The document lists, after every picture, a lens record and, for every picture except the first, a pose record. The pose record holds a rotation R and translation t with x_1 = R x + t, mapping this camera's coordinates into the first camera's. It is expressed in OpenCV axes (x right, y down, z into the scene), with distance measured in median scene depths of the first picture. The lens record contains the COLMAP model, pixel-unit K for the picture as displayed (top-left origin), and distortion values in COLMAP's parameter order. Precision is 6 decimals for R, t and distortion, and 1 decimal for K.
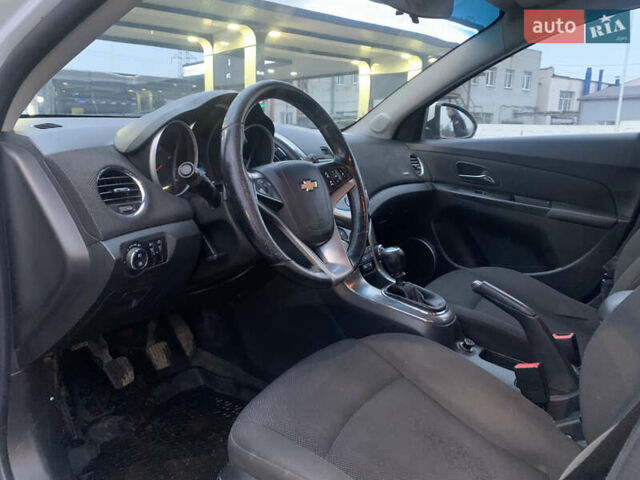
lens RADIAL K [[500.7, 0, 321.2], [0, 500.7, 236.8], [0, 0, 1]] dist [0.068538, -0.084557]
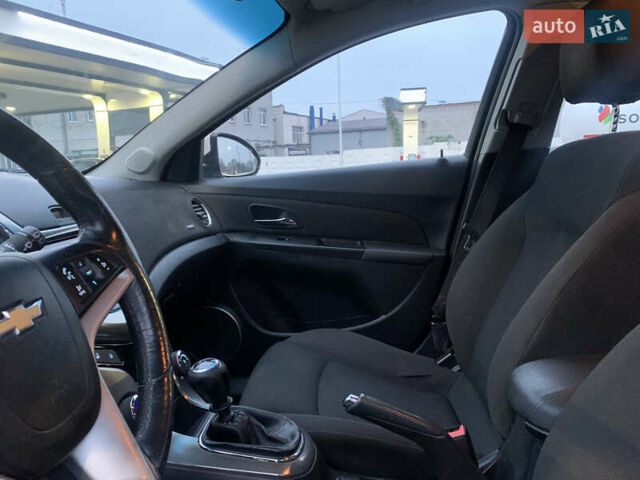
lens RADIAL K [[500.7, 0, 321.2], [0, 500.7, 236.8], [0, 0, 1]] dist [0.068538, -0.084557]
pose [[0.886093, -0.118344, 0.448146, 0.007198], [0.148115, 0.988458, -0.031834, -0.056319], [-0.439206, 0.094585, 0.893394, 0.247996]]
